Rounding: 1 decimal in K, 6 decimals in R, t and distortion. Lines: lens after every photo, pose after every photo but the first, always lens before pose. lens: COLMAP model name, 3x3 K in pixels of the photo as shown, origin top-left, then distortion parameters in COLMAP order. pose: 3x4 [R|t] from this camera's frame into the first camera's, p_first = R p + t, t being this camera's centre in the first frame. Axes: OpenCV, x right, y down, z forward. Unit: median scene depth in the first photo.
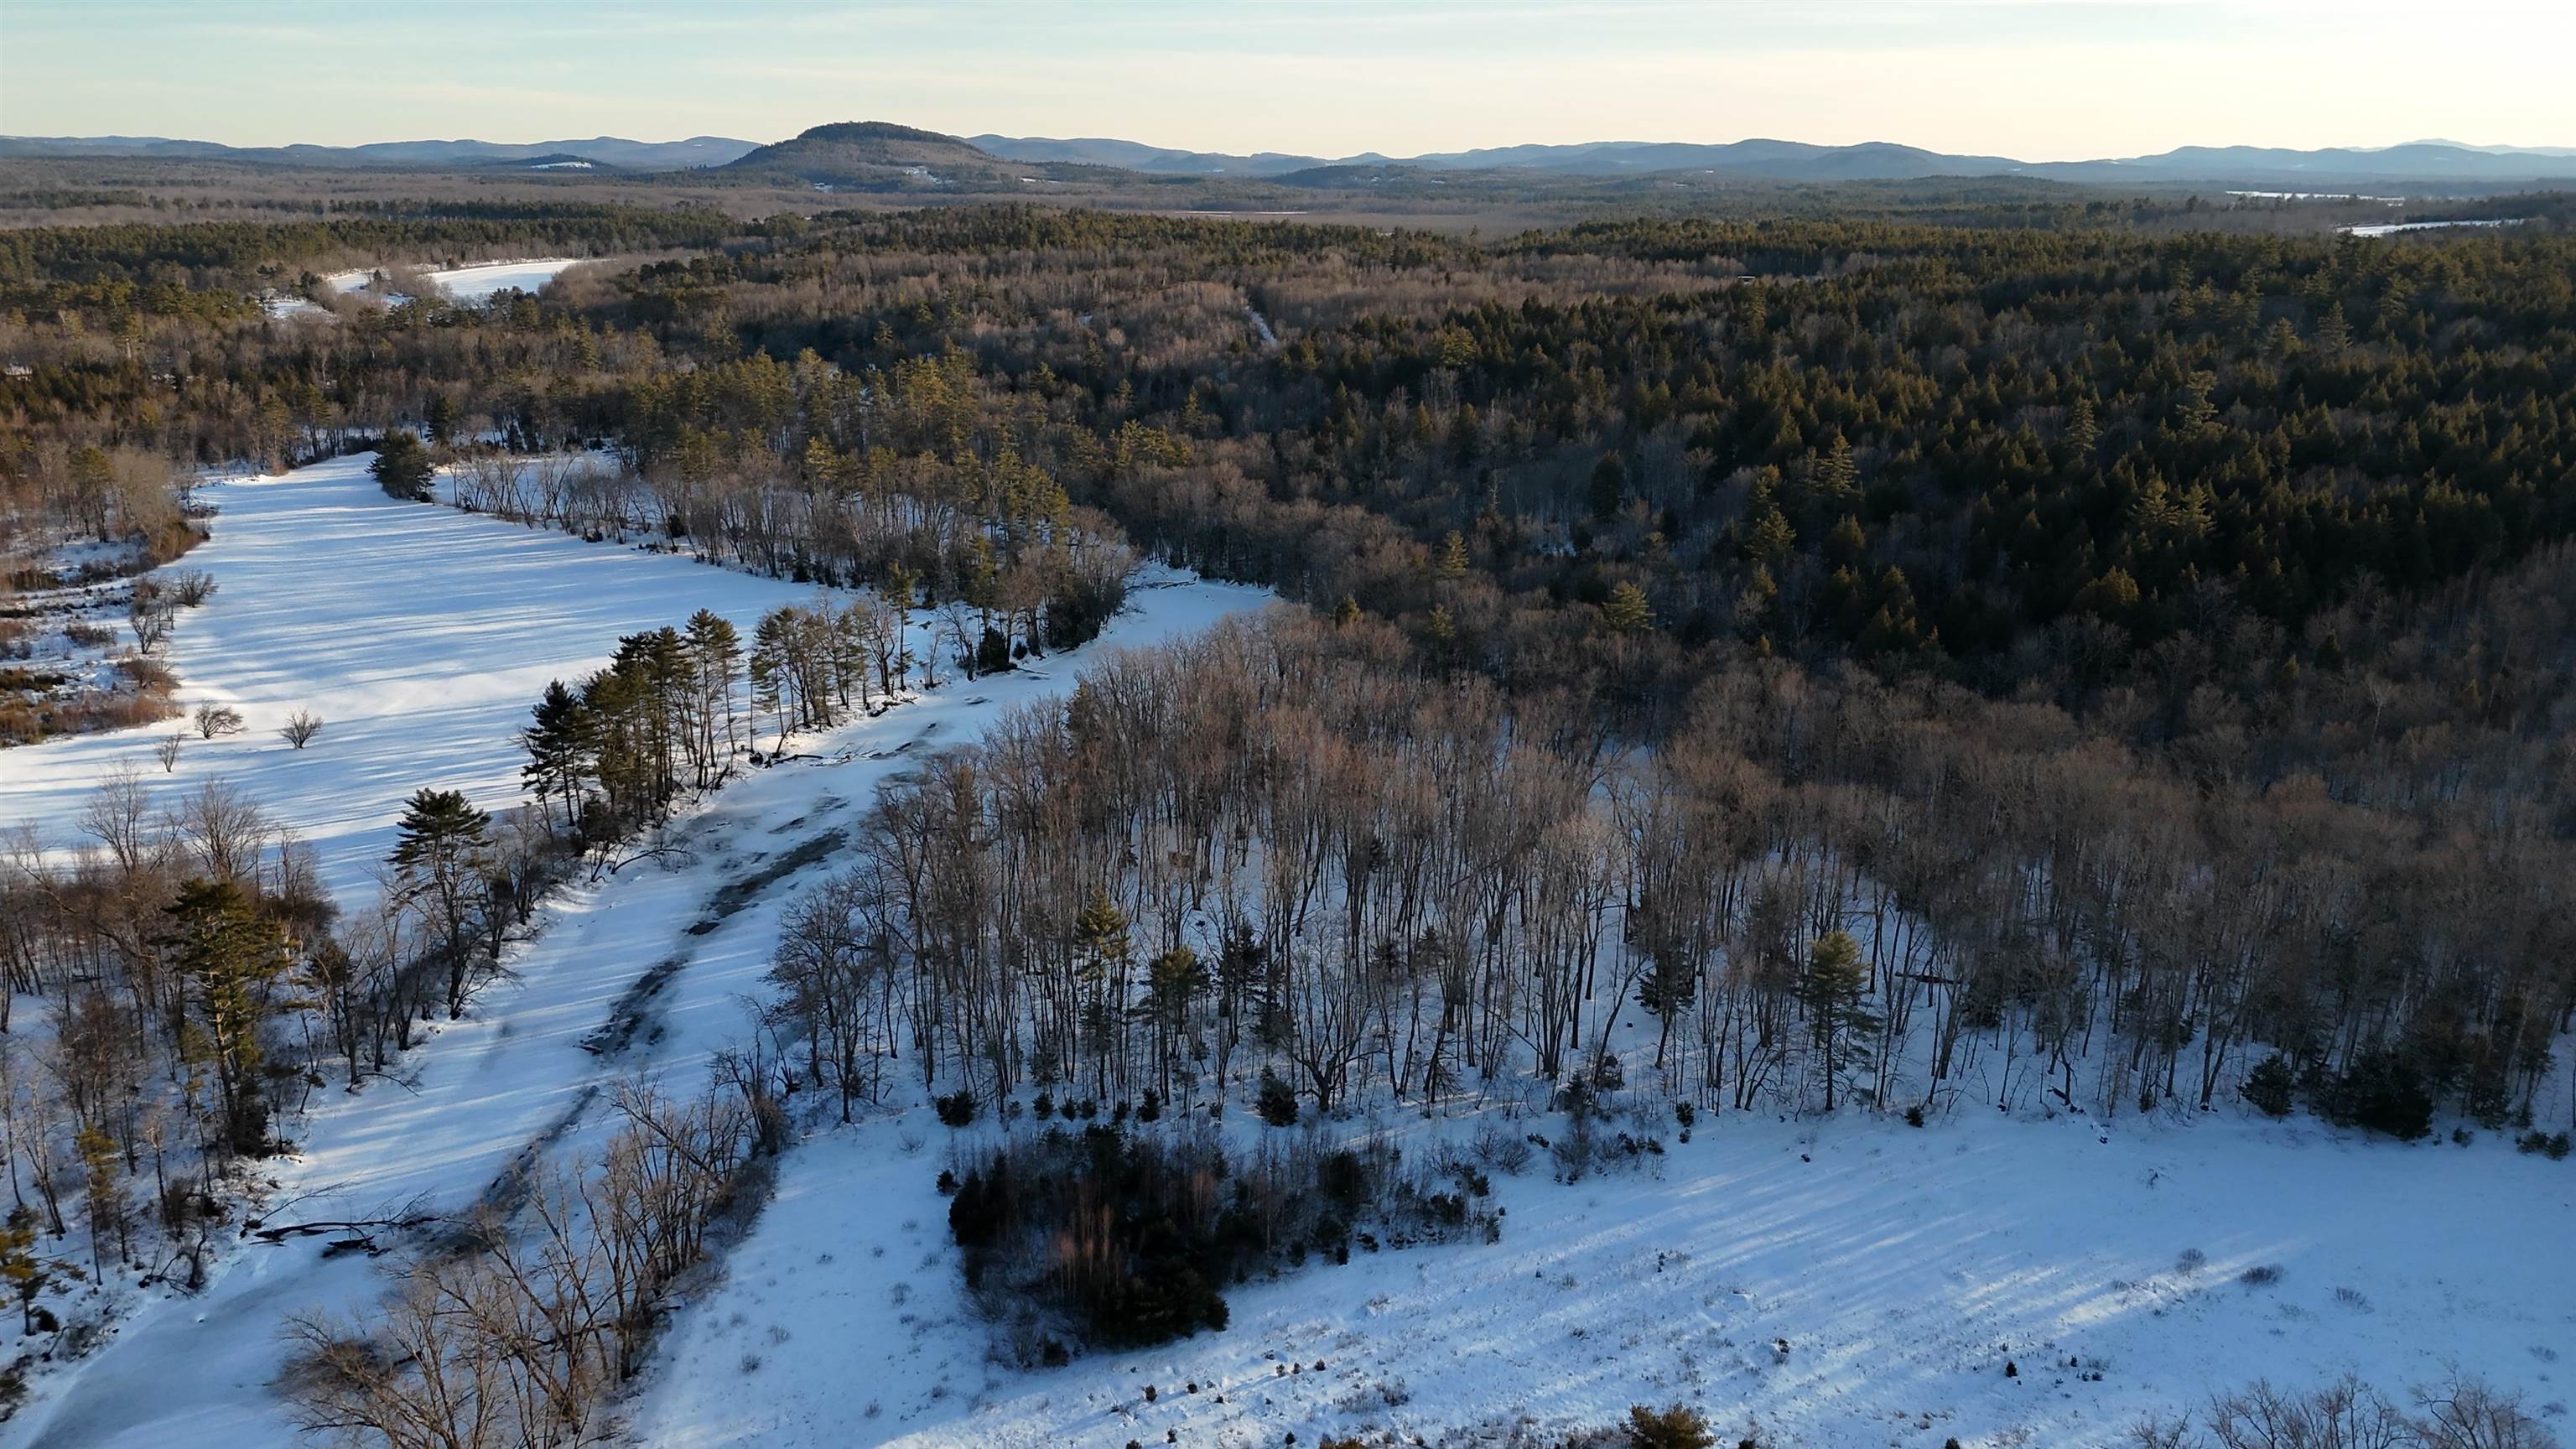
lens RADIAL K [[1903.4, 0, 1288.9], [0, 1903.4, 731.6], [0, 0, 1]] dist [0.078299, -0.066914]
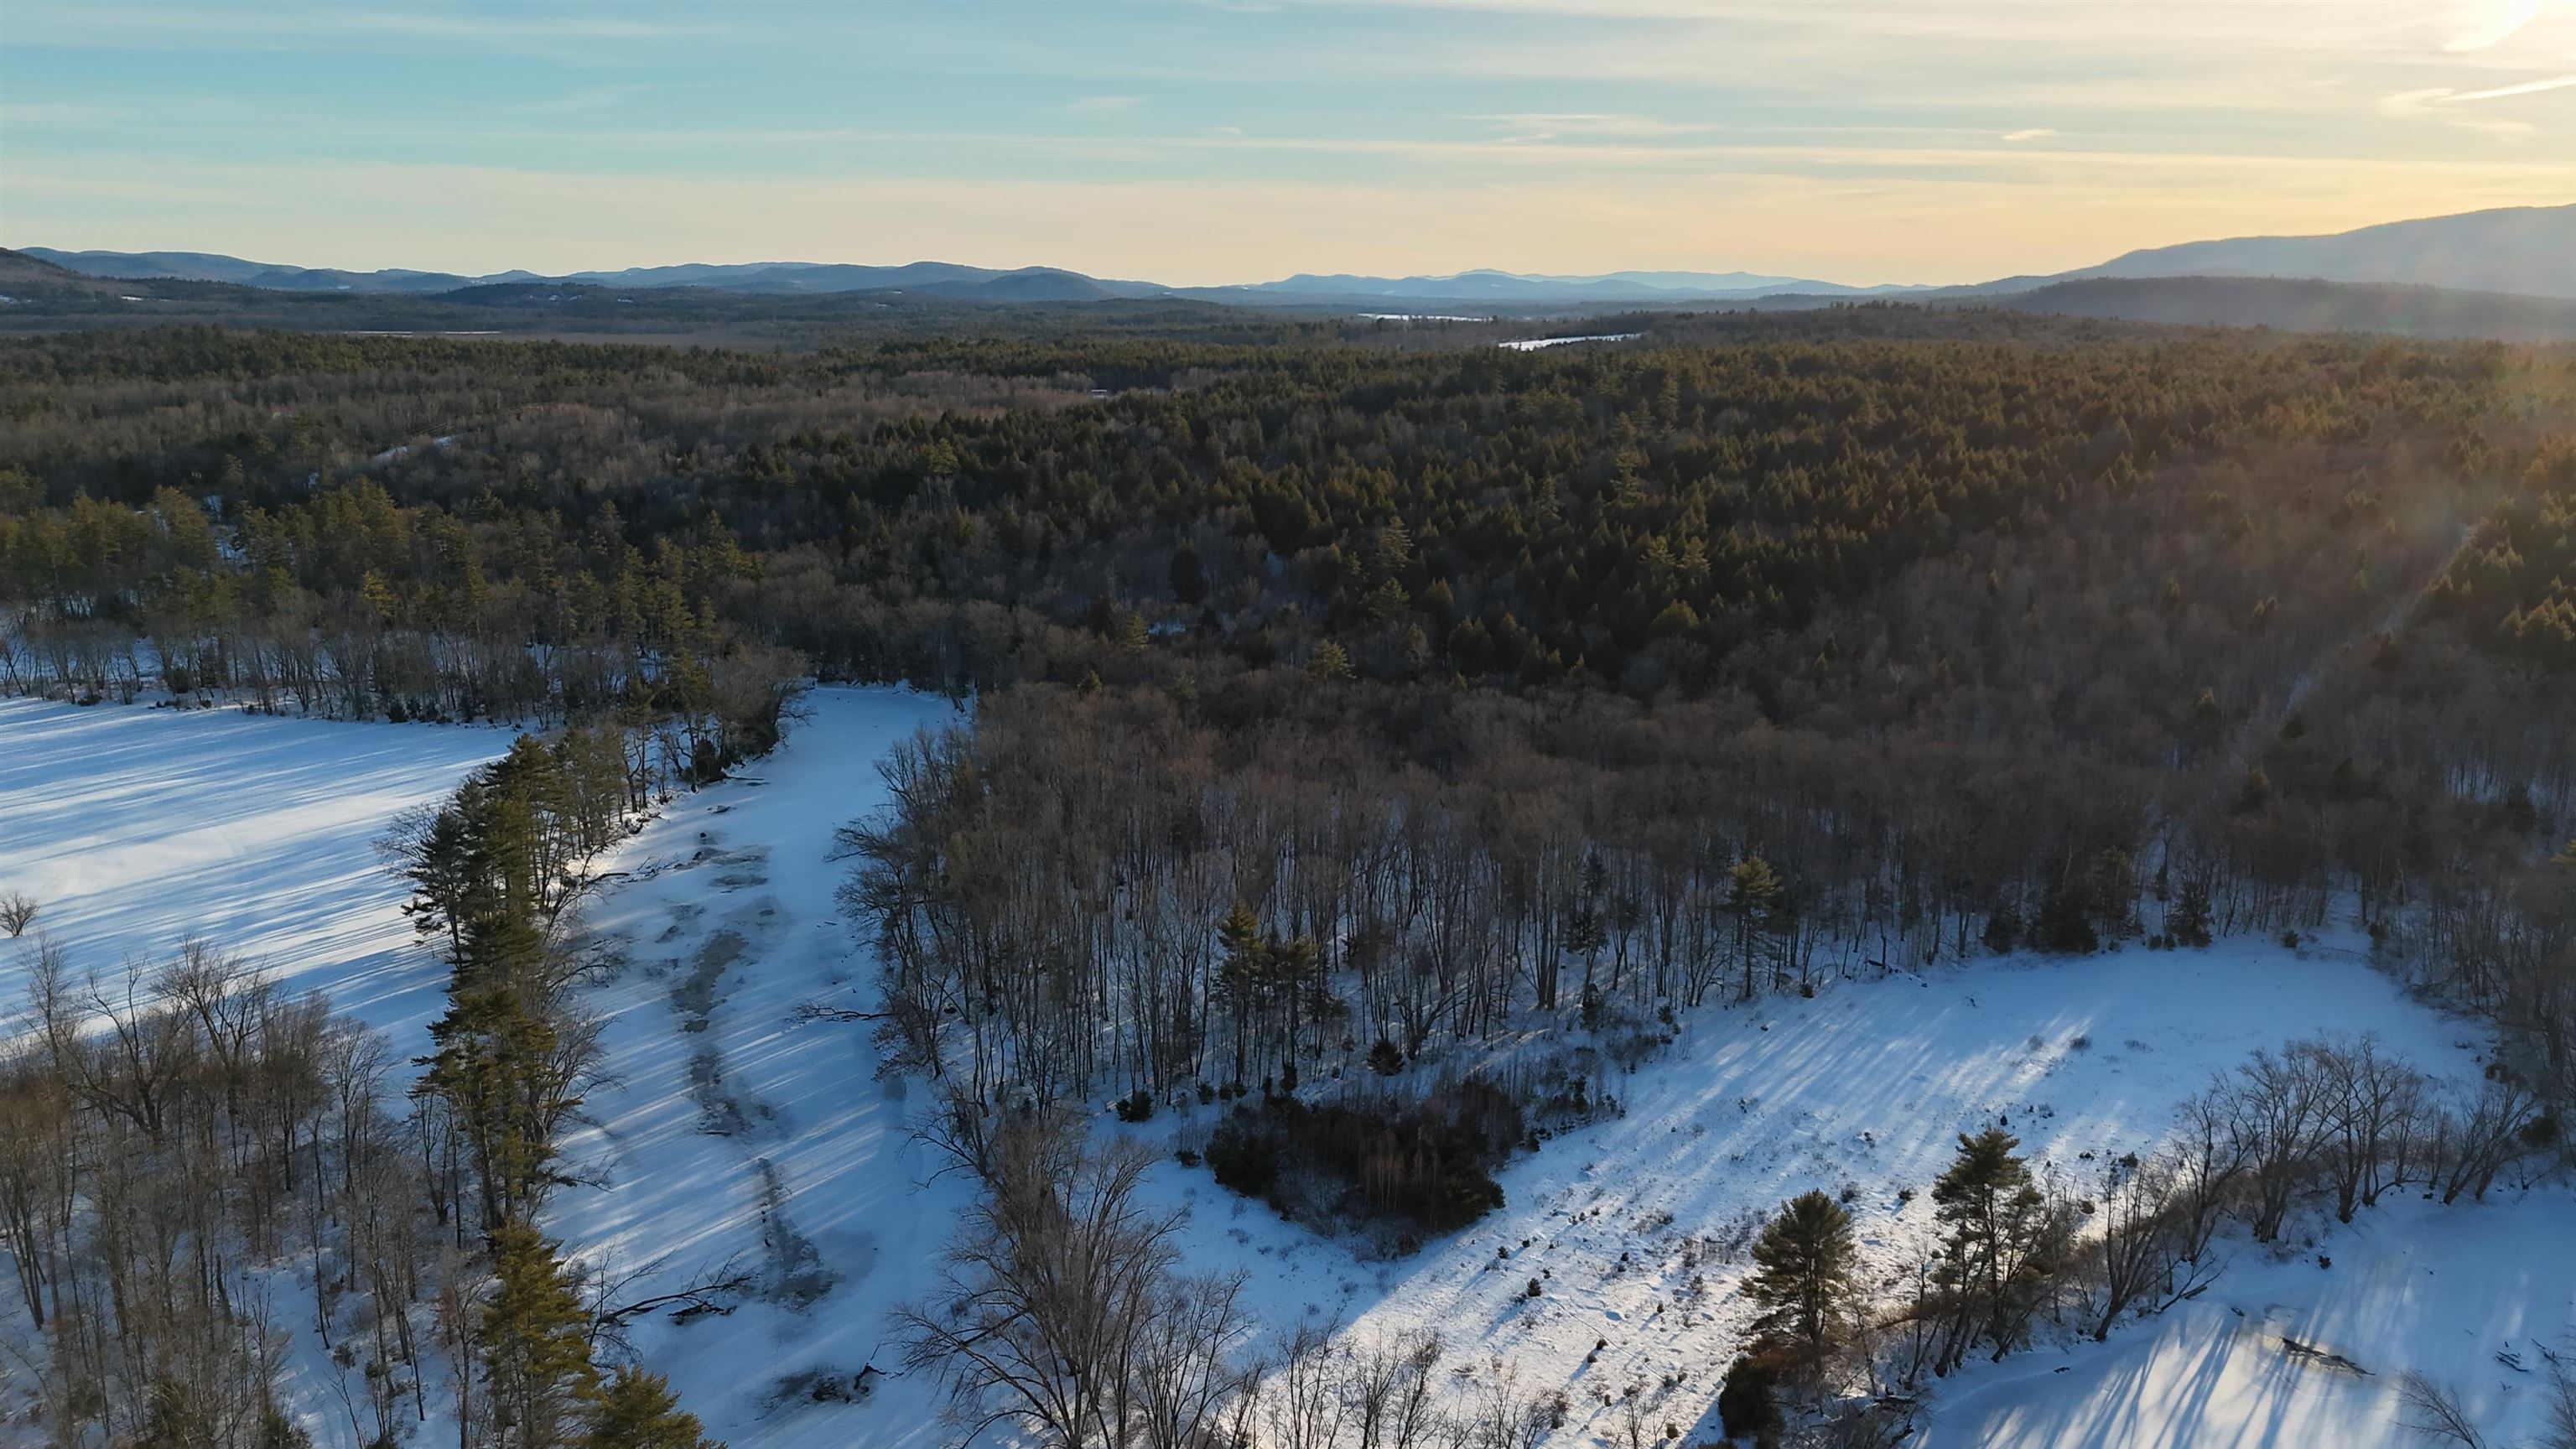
lens RADIAL K [[1903.4, 0, 1277.3], [0, 1903.4, 725.5], [0, 0, 1]] dist [0.078299, -0.066914]
pose [[0.913937, -0.093586, 0.394919, -0.194977], [0.117602, 0.992372, -0.036991, 0.008363], [-0.388444, 0.080251, 0.917971, -0.037616]]
